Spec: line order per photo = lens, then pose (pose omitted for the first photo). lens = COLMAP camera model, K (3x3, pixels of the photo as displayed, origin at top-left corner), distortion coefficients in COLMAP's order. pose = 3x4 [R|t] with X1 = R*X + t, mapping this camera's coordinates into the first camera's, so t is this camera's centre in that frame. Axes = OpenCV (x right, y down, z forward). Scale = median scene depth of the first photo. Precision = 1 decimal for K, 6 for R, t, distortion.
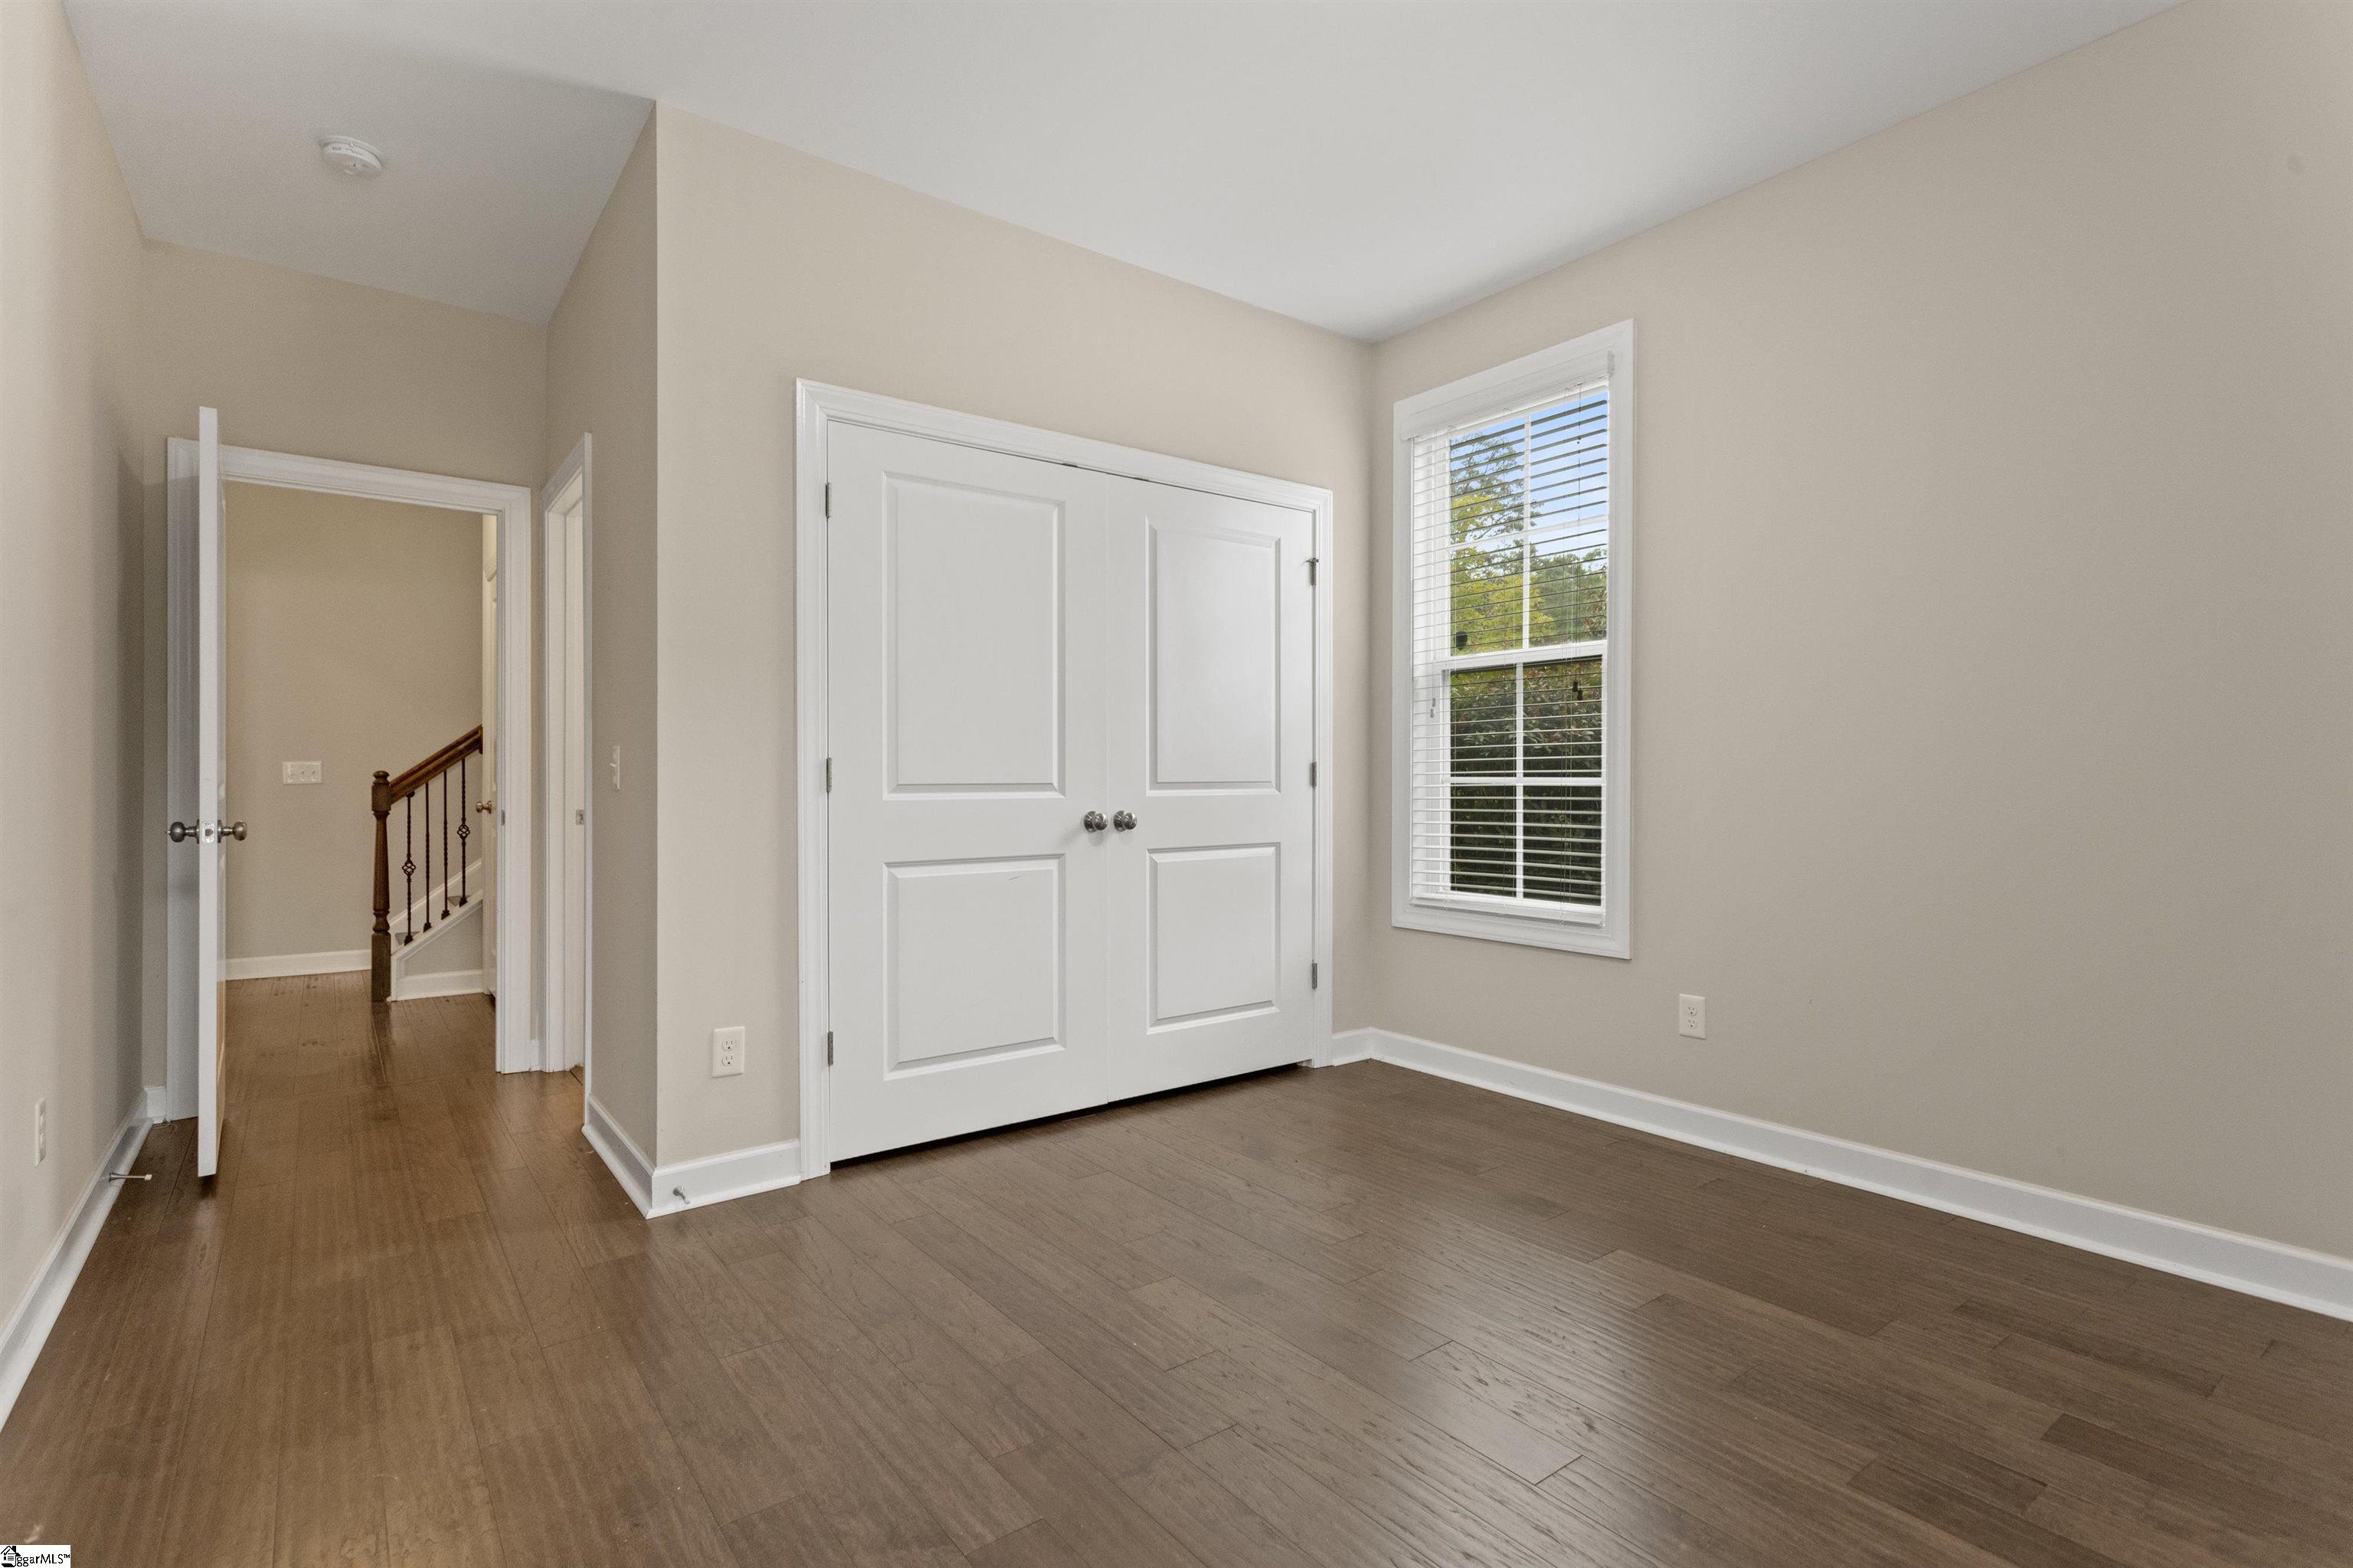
lens RADIAL K [[1123.9, 0, 1154.9], [0, 1123.9, 780.6], [0, 0, 1]] dist [0.002312, 0.000089]
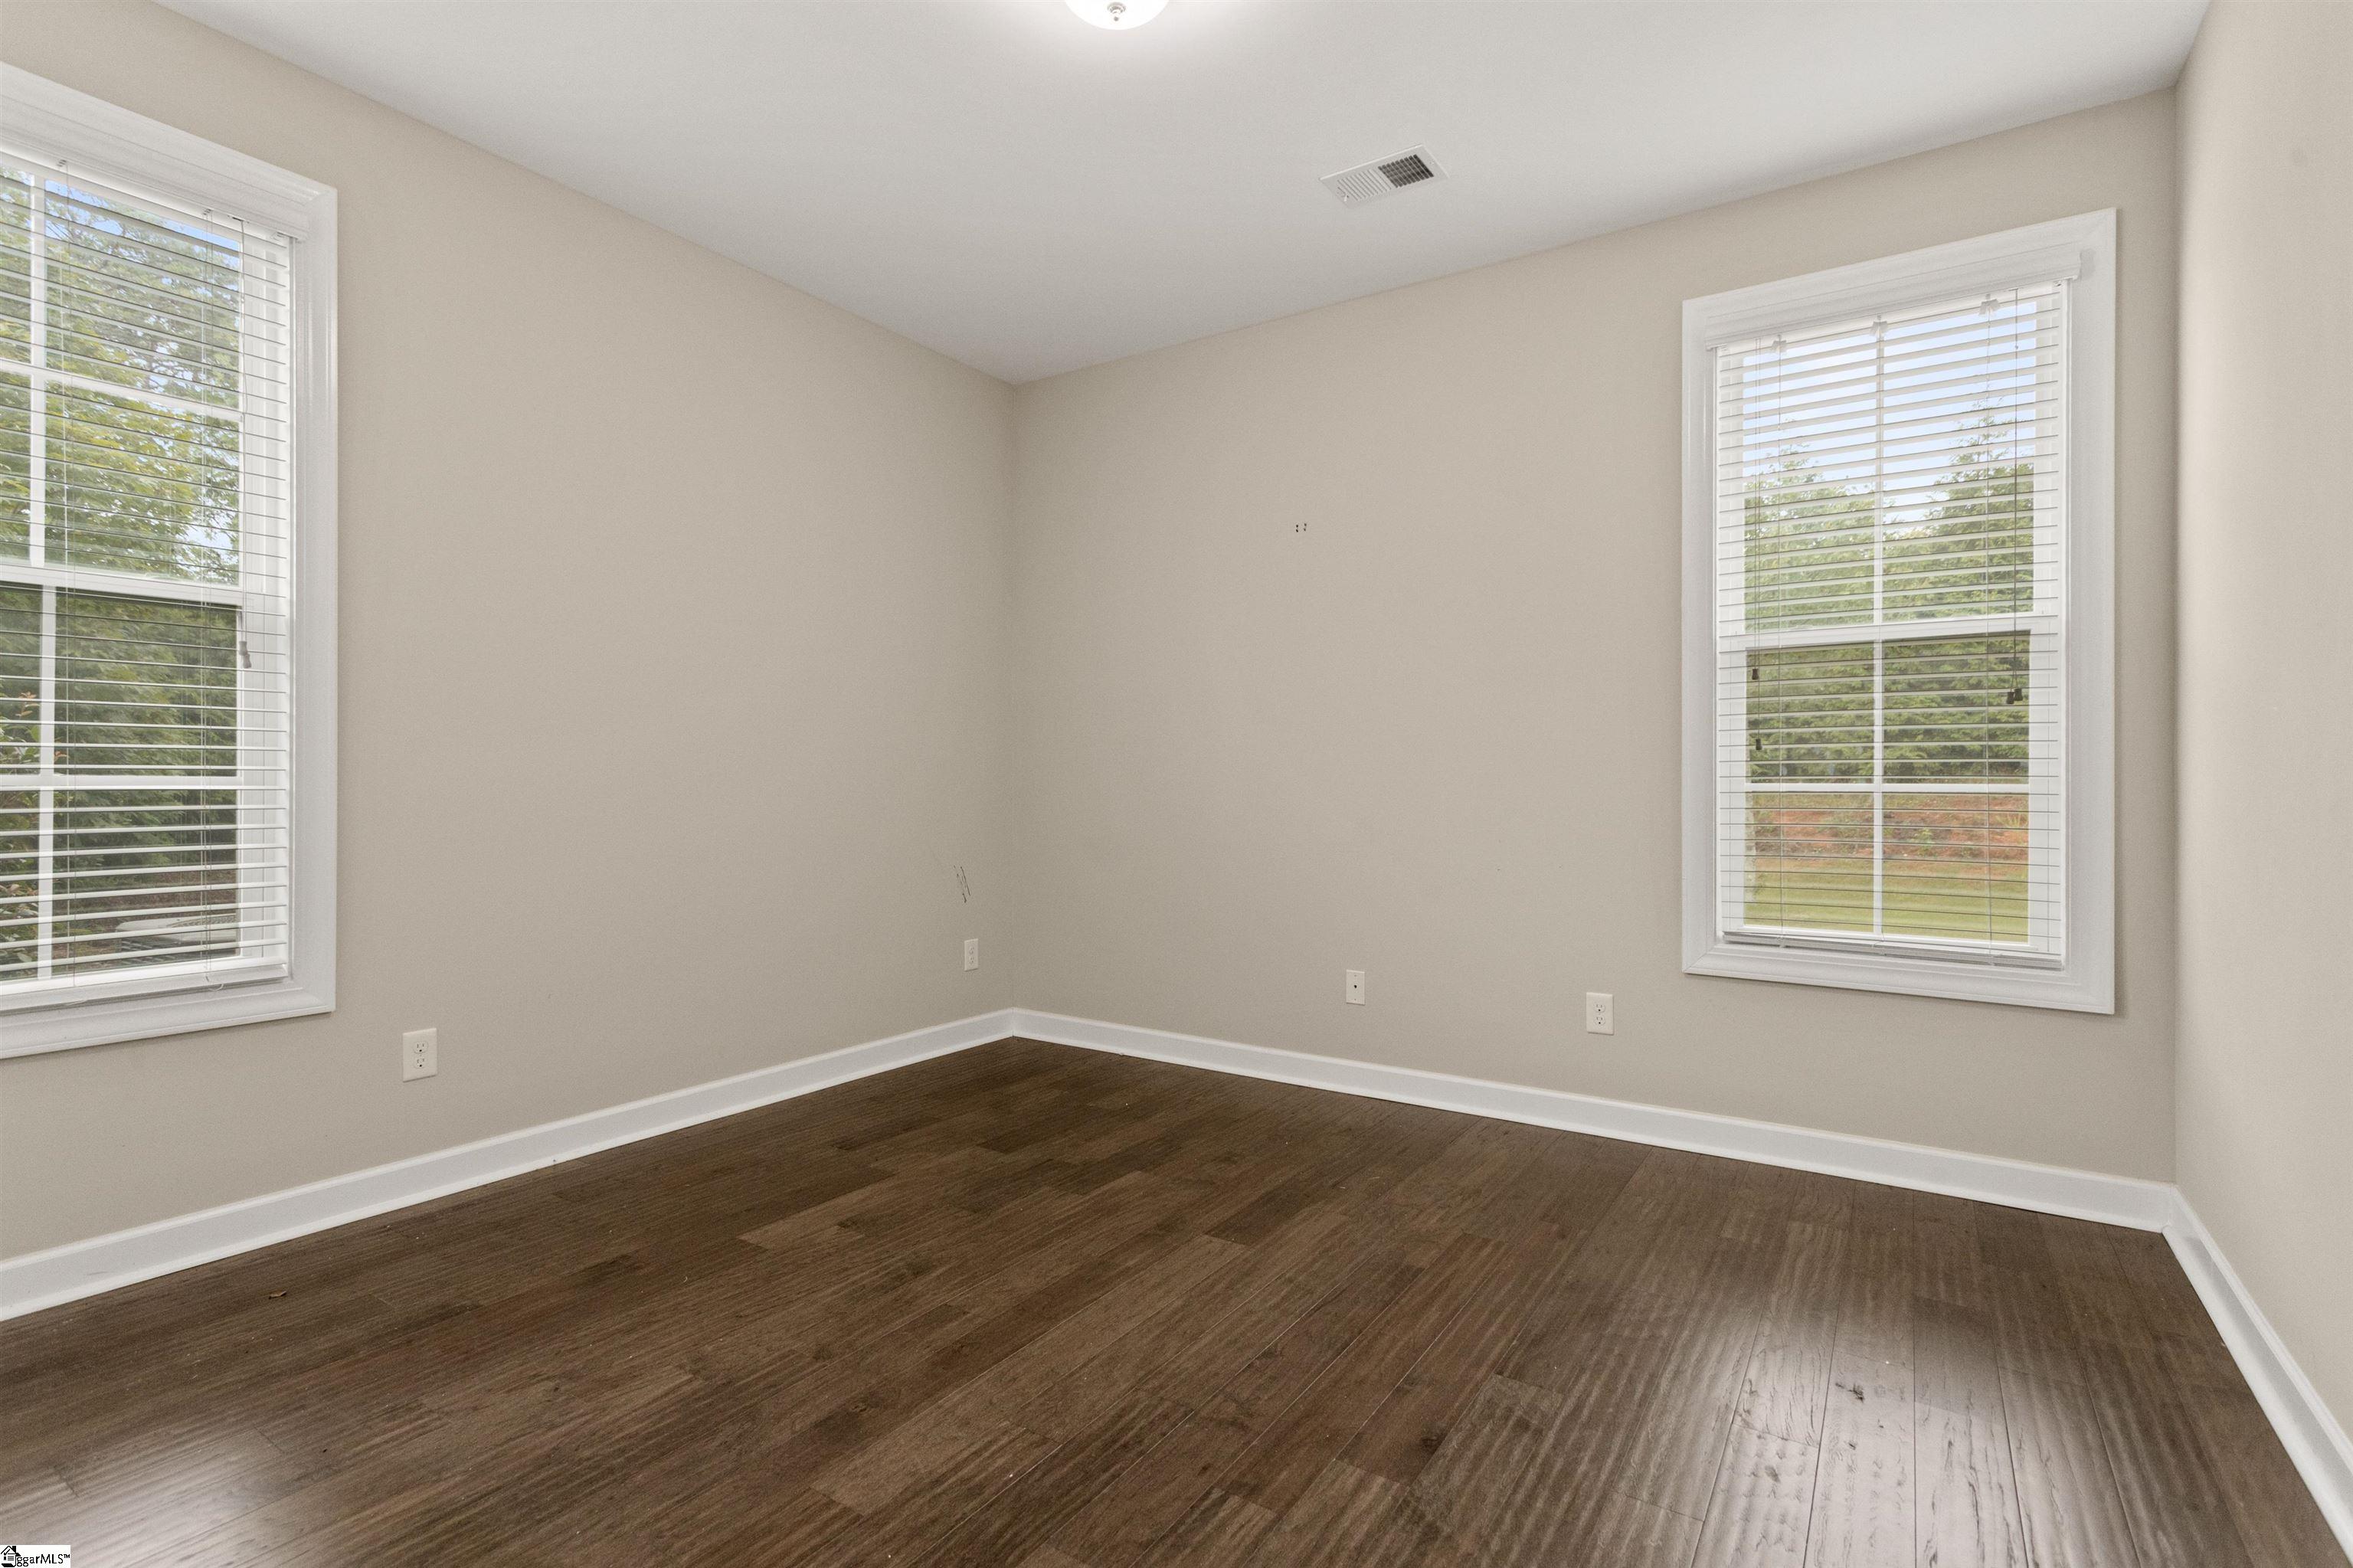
lens RADIAL K [[1123.9, 0, 1170.4], [0, 1123.9, 776.8], [0, 0, 1]] dist [0.002312, 0.000089]
pose [[-0.345249, 0.006190, 0.938491, -0.483011], [0.003095, 0.999980, -0.005457, 0.002866], [-0.938506, 0.001021, -0.345262, 0.690362]]
